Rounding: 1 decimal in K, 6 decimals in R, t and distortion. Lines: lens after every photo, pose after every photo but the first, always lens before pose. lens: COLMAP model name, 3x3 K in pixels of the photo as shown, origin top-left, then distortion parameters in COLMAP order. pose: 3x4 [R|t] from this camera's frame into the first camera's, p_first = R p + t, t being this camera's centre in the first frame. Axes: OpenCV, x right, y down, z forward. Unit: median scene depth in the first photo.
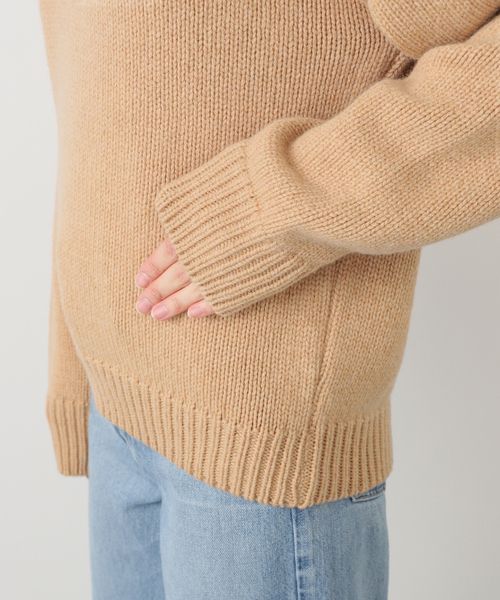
lens RADIAL K [[967.5, 0, 250.0], [0, 967.5, 299.4], [0, 0, 1]] dist [-0.180206, 0.000000]
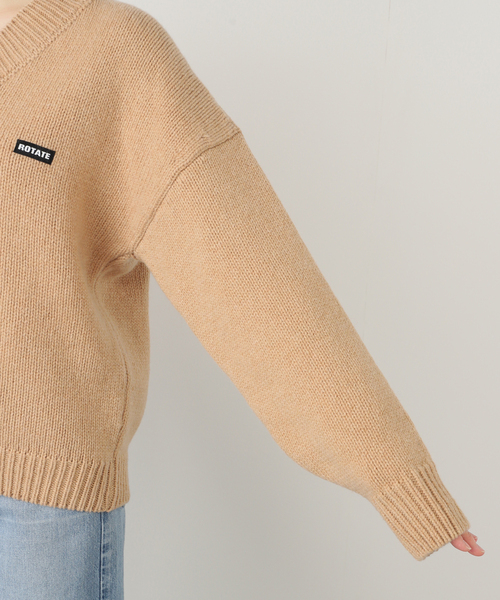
lens RADIAL K [[967.5, 0, 250.0], [0, 967.5, 300.4], [0, 0, 1]] dist [-0.180206, 0.000000]
pose [[0.740750, -0.008436, 0.671728, -0.866803], [0.086862, 0.992730, -0.083321, 0.019943], [-0.666141, 0.120068, 0.736097, -0.397764]]
